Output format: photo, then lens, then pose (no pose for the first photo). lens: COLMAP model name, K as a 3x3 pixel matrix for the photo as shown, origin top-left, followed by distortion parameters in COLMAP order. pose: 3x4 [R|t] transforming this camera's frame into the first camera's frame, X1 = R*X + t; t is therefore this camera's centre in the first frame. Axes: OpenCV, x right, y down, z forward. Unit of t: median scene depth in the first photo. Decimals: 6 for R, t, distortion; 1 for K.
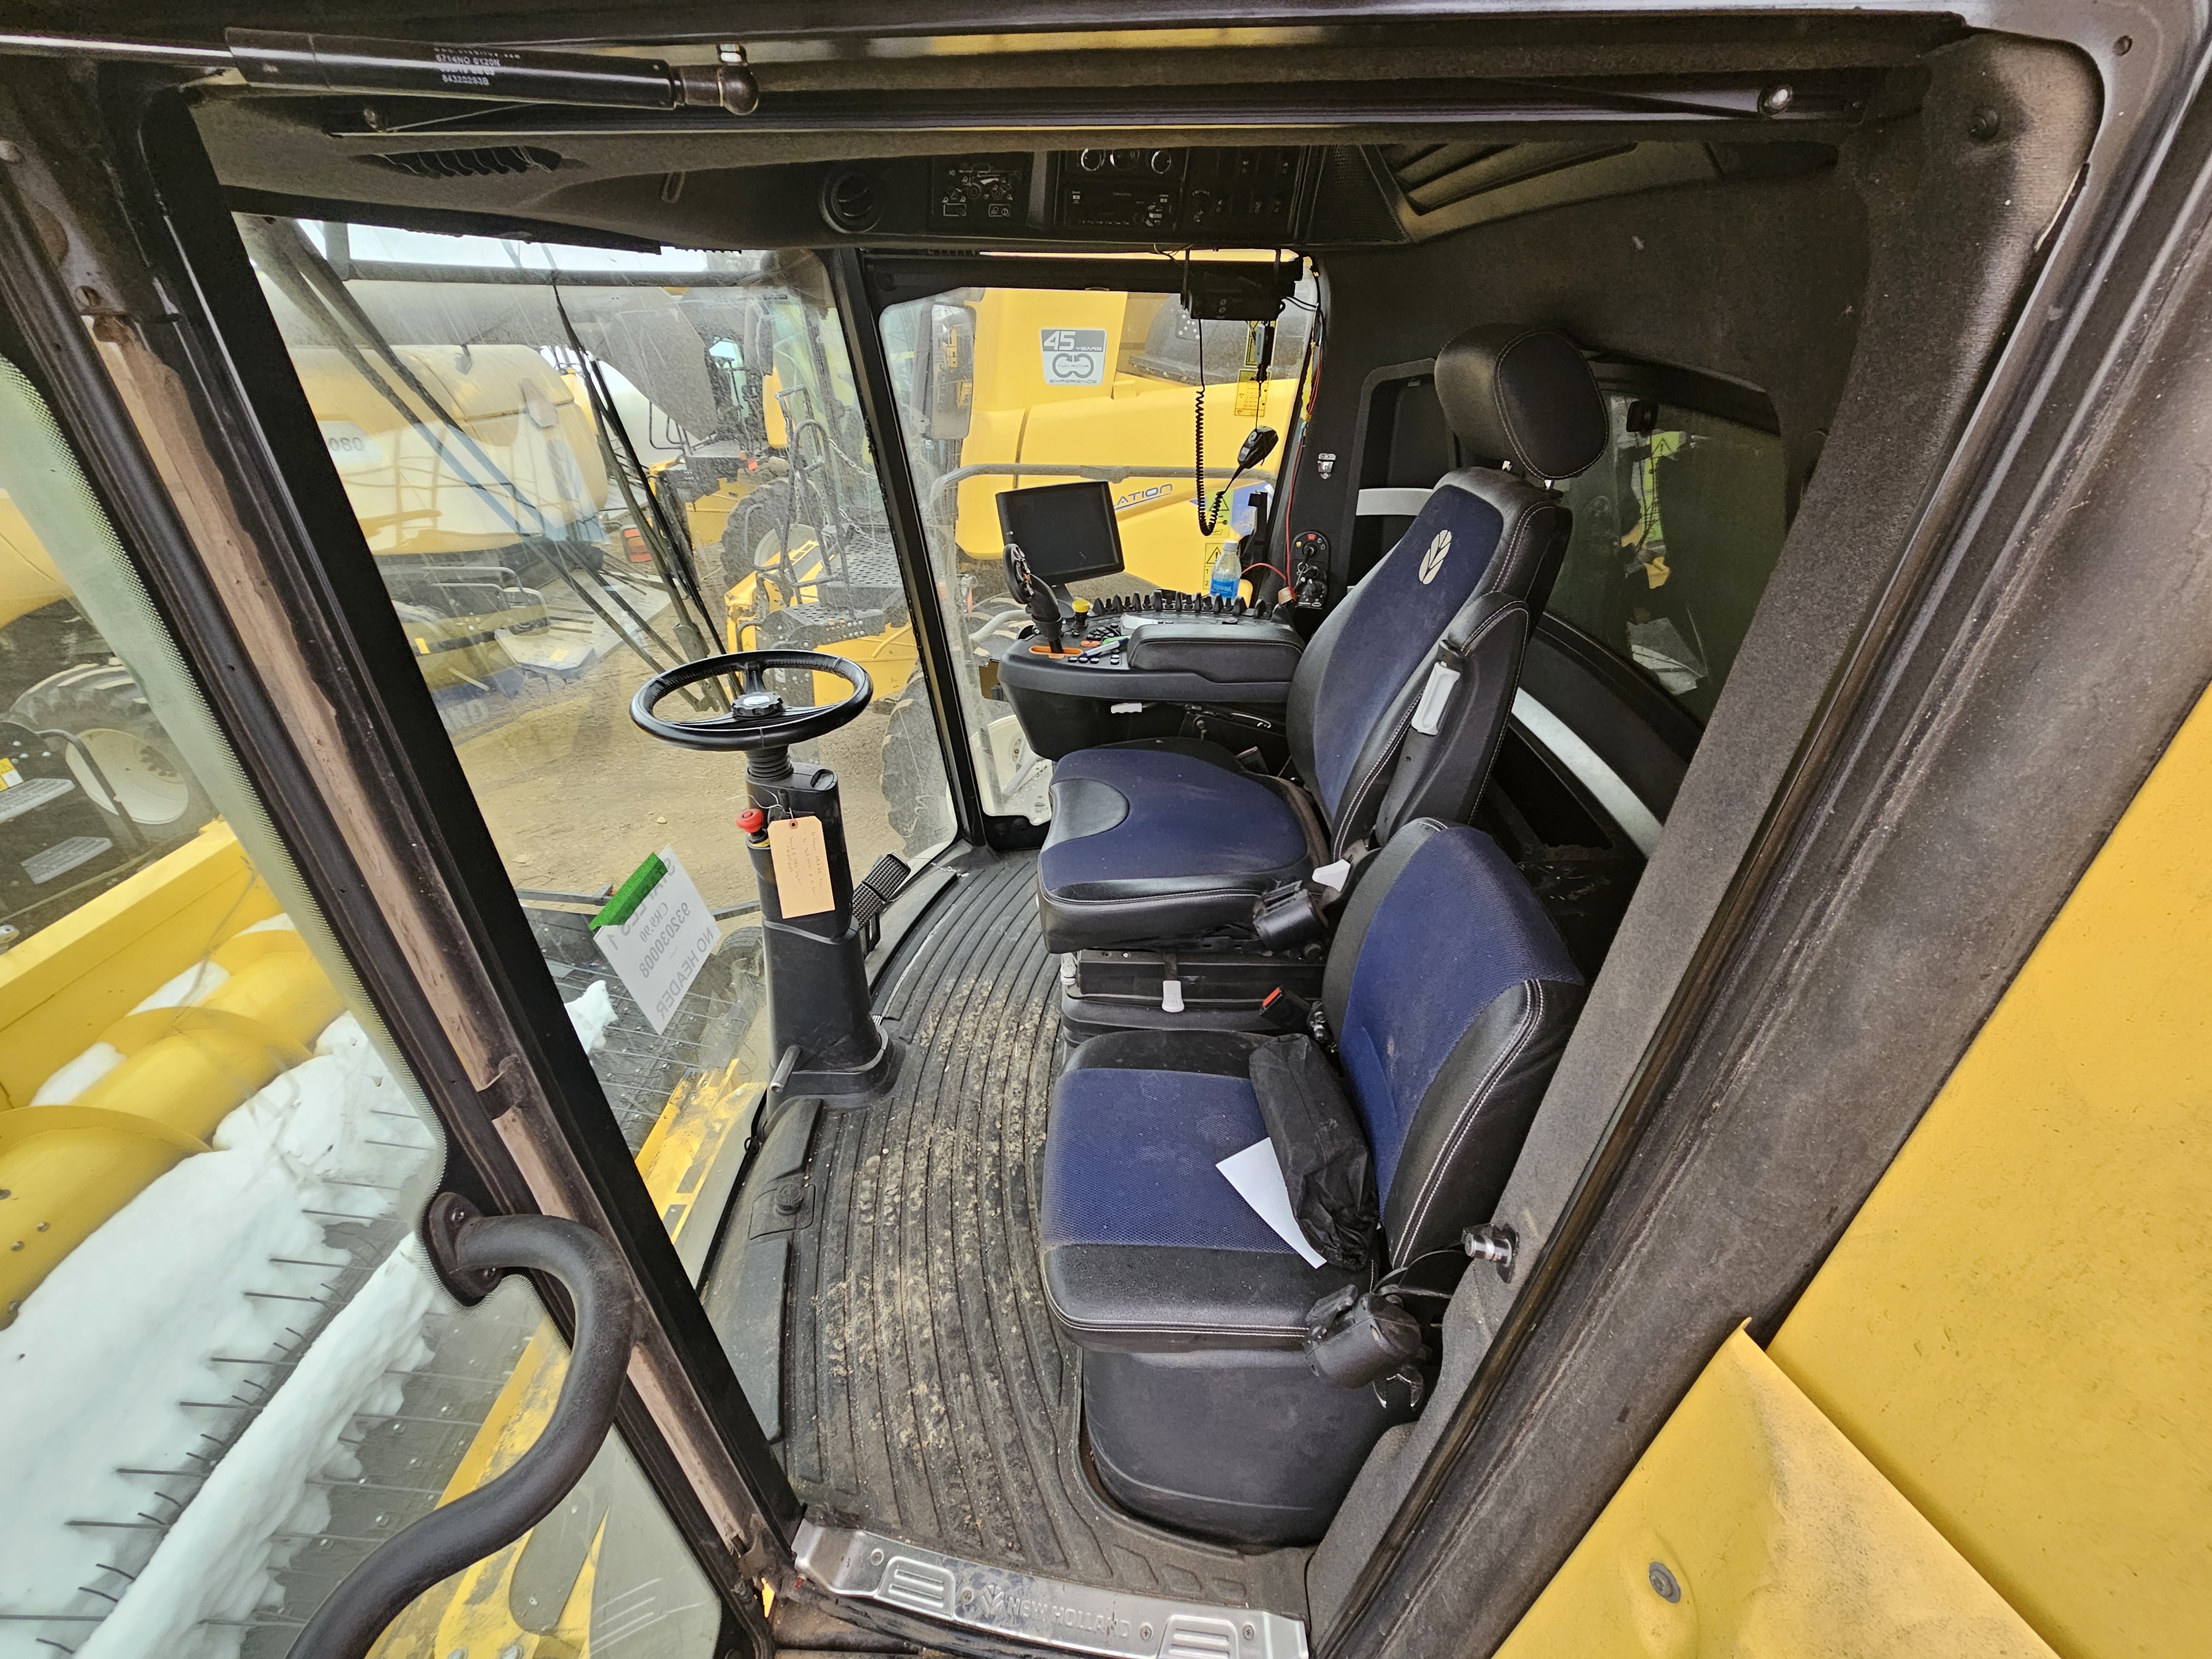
lens RADIAL K [[922.4, 0, 1100.9], [0, 922.4, 815.5], [0, 0, 1]] dist [0.000170, -0.000010]
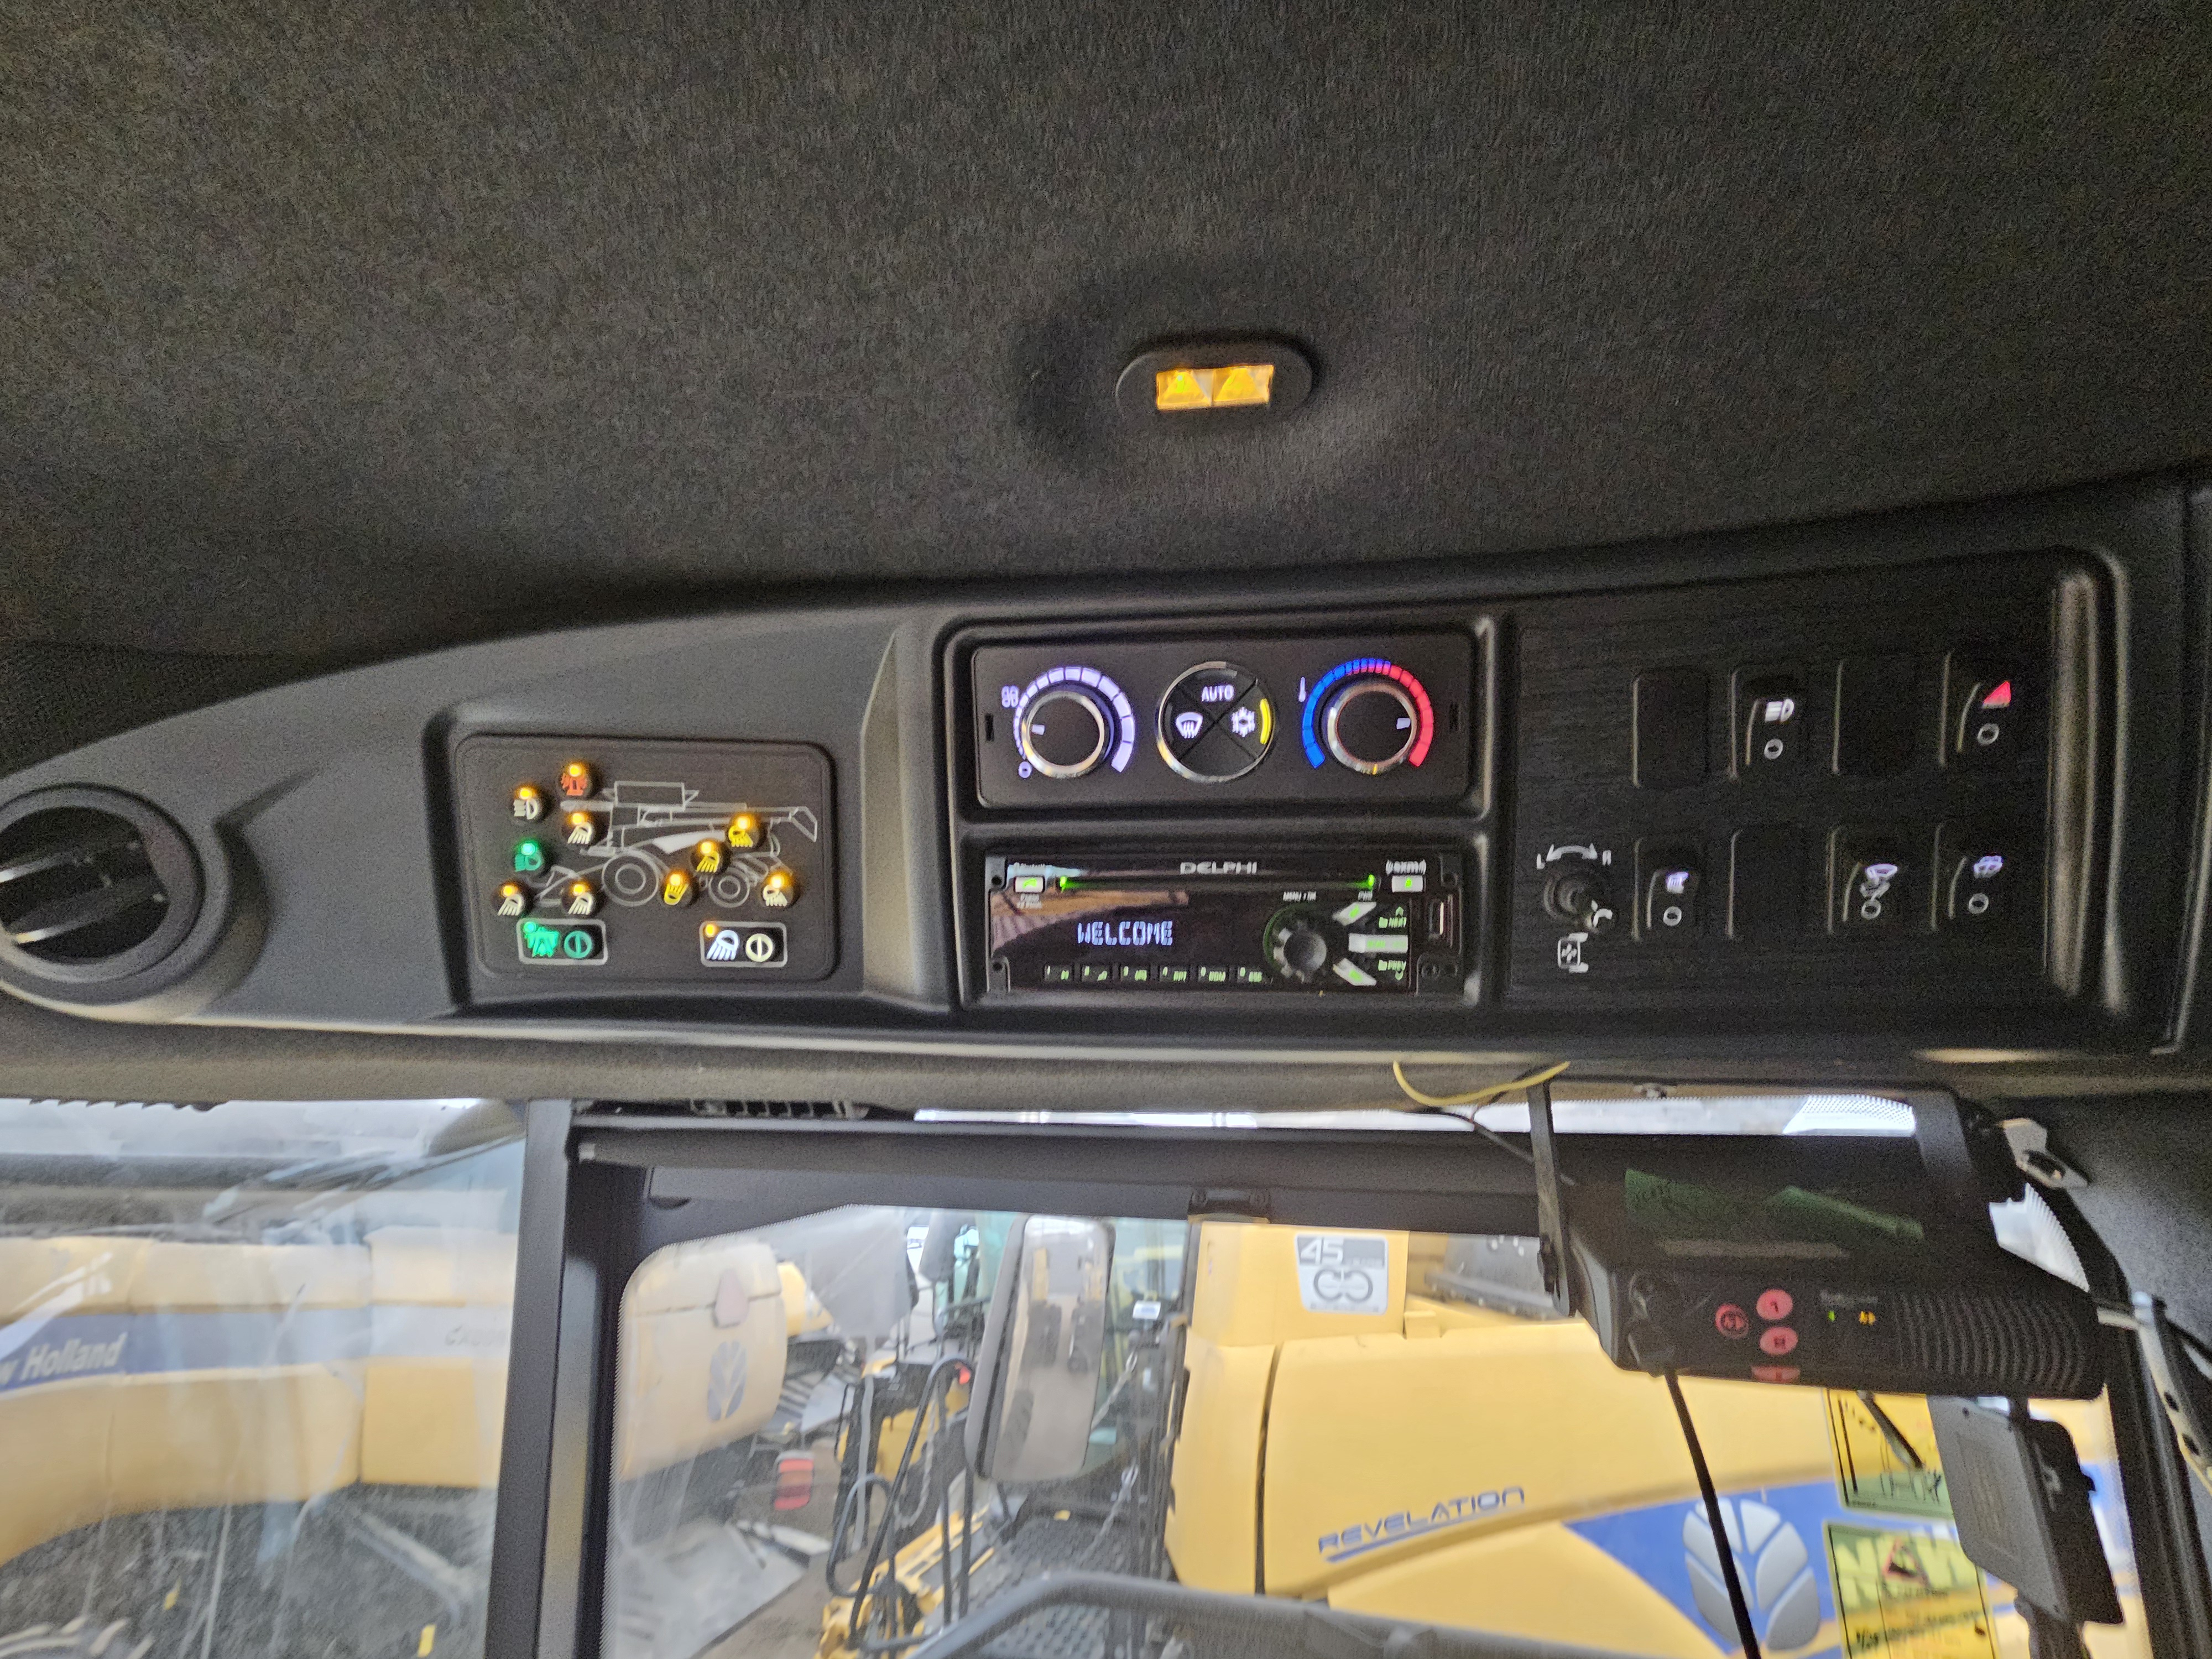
lens RADIAL K [[922.4, 0, 1100.9], [0, 922.4, 815.5], [0, 0, 1]] dist [0.000170, -0.000010]
pose [[0.958906, -0.095426, -0.267195, 0.016787], [-0.148754, 0.632840, -0.759859, -0.143294], [0.241602, 0.768380, 0.592639, 0.242619]]
